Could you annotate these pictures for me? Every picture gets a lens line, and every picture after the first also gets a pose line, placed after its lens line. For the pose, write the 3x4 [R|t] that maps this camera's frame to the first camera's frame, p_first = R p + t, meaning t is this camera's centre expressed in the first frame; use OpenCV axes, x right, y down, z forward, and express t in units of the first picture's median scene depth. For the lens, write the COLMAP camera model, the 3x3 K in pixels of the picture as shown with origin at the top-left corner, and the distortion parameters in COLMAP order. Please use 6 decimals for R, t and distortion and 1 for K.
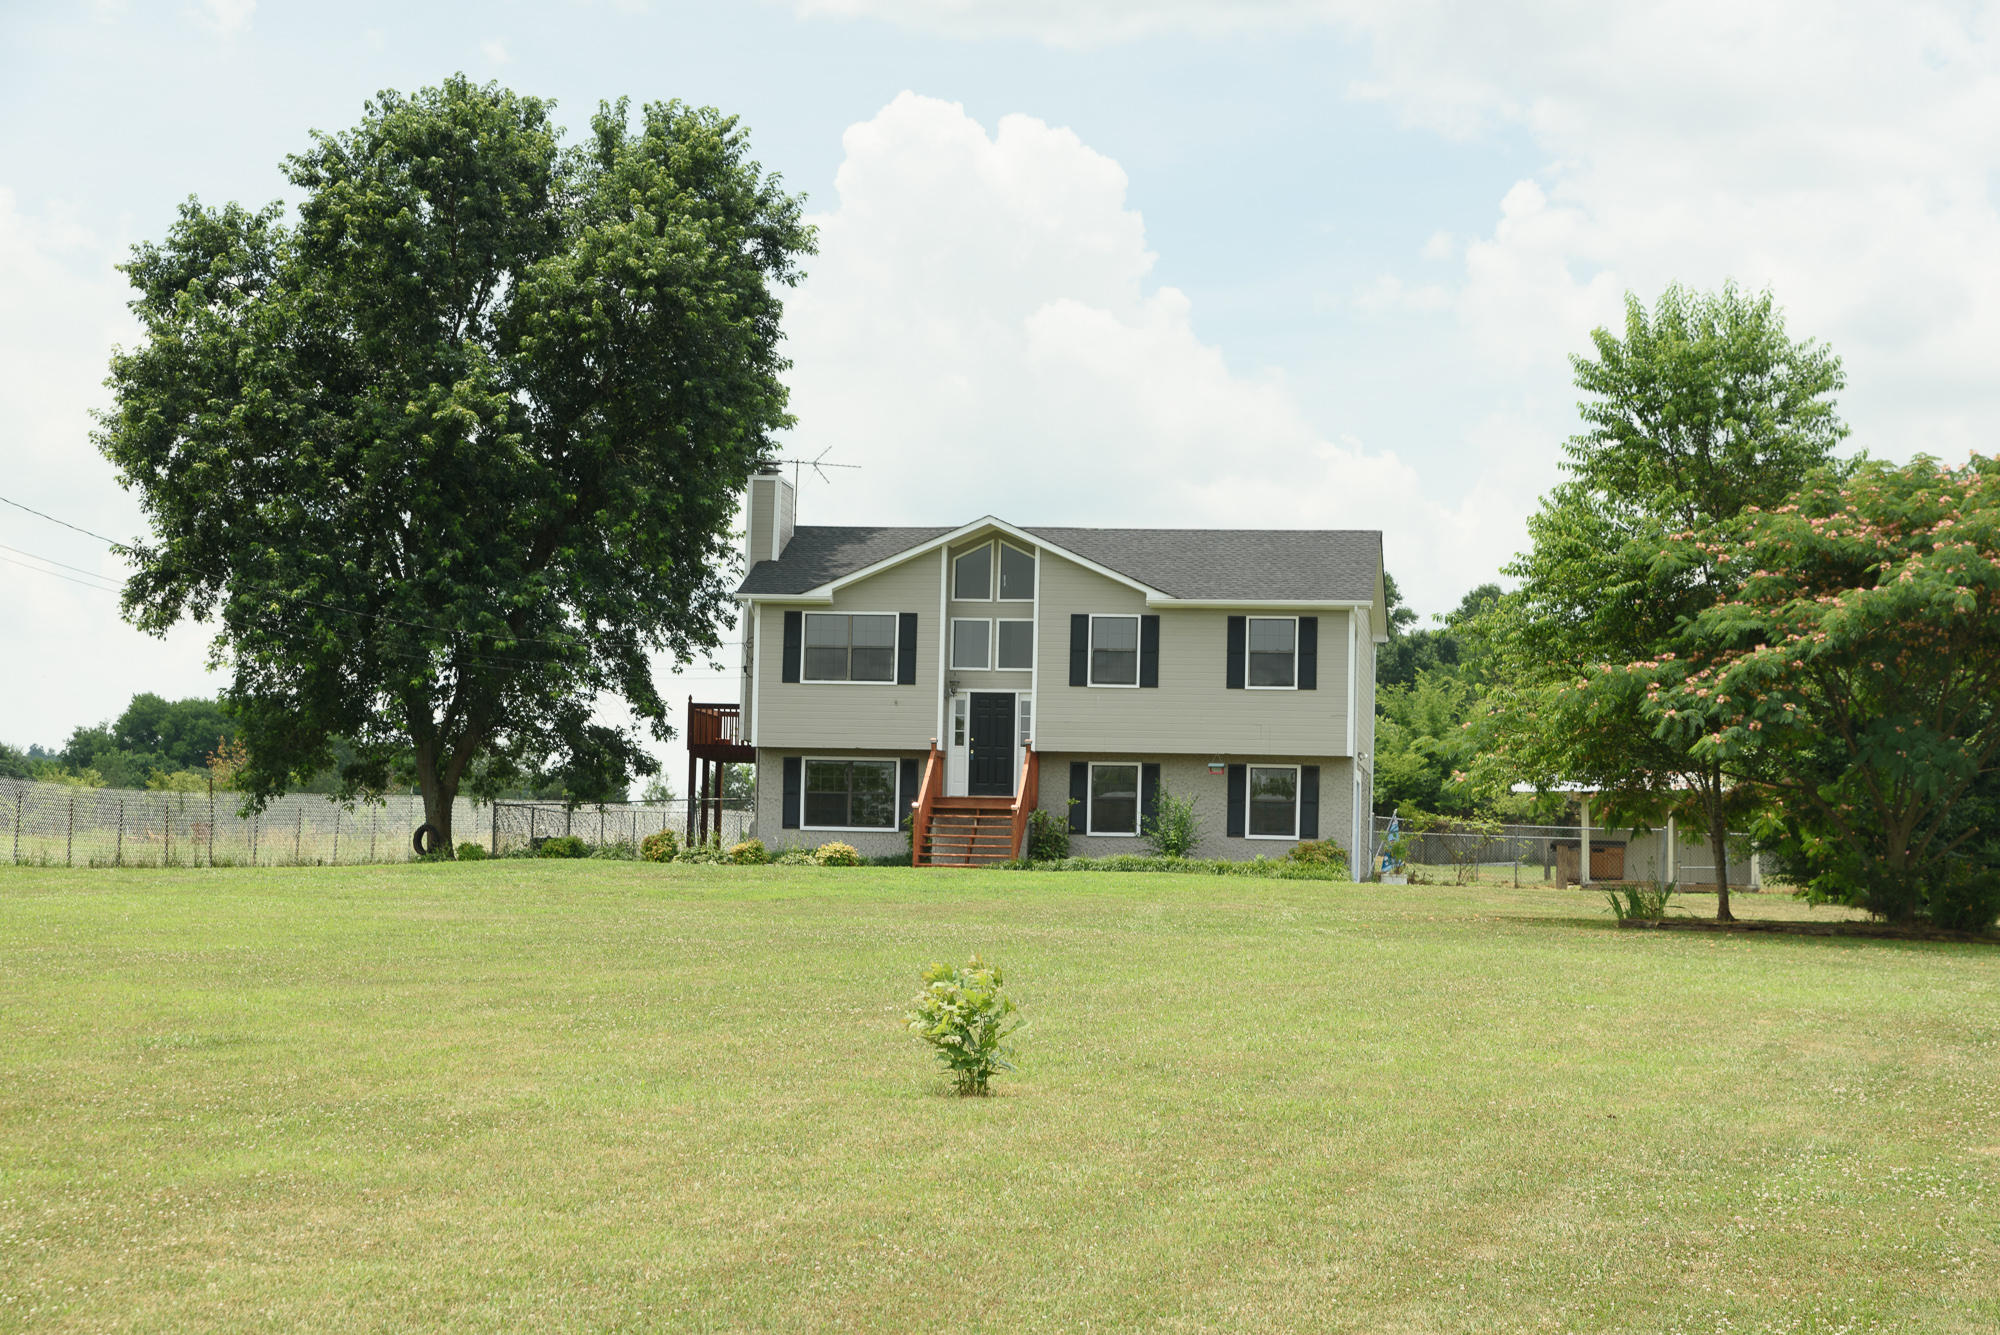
lens RADIAL K [[4050.1, 0, 999.2], [0, 4050.1, 667.6], [0, 0, 1]] dist [0.004874, 0.000000]
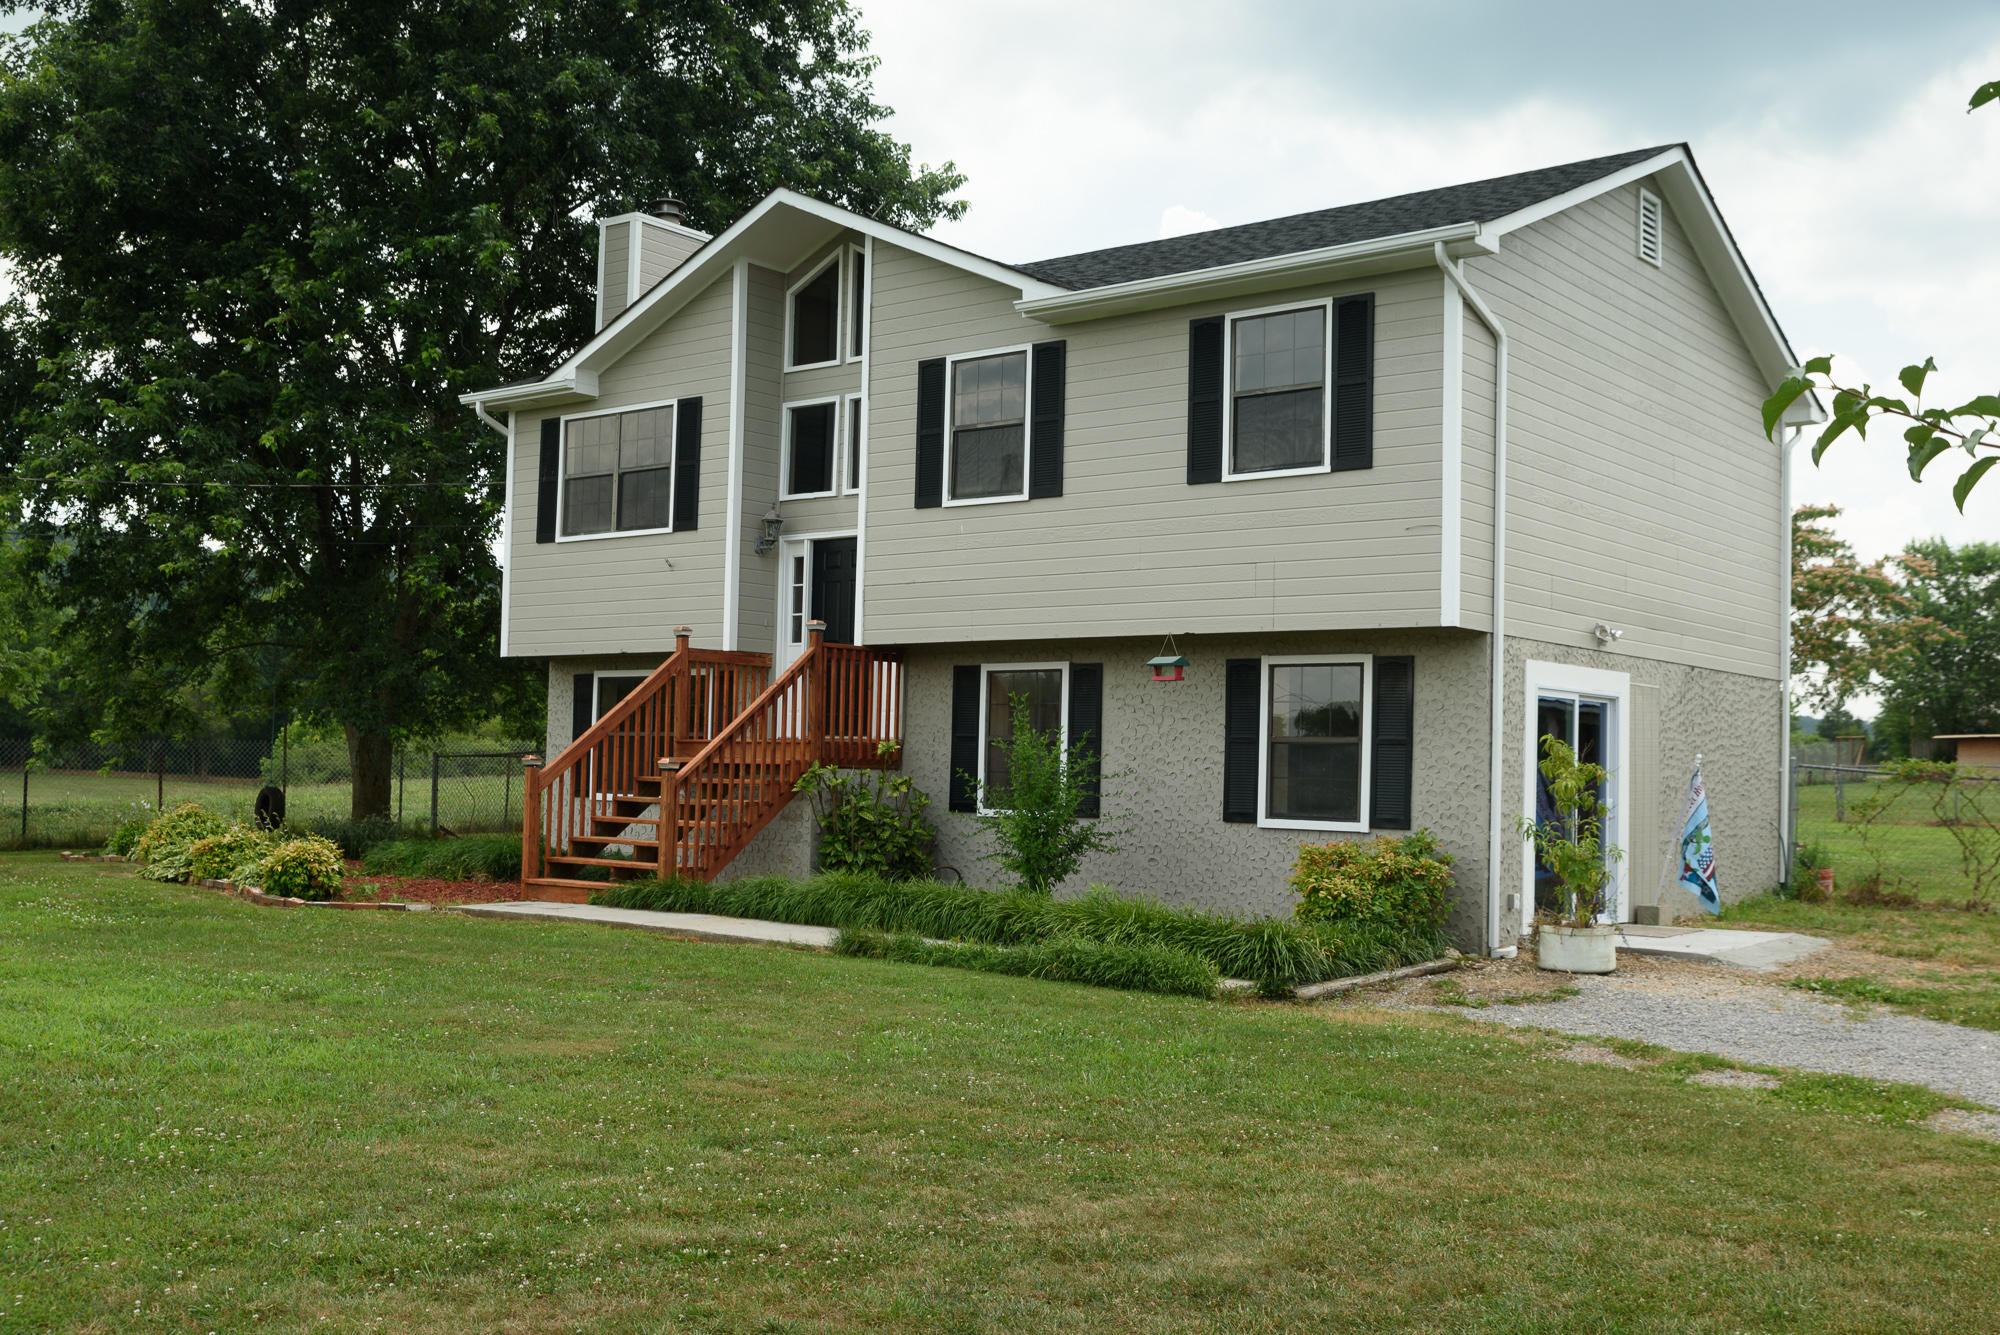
lens RADIAL K [[1951.2, 0, 998.7], [0, 1951.2, 659.7], [0, 0, 1]] dist [0.004107, 0.000000]
pose [[0.854731, -0.033447, -0.517993, 0.145652], [0.030745, 0.999432, -0.013802, 0.026067], [0.518160, -0.004129, 0.855274, 0.801791]]
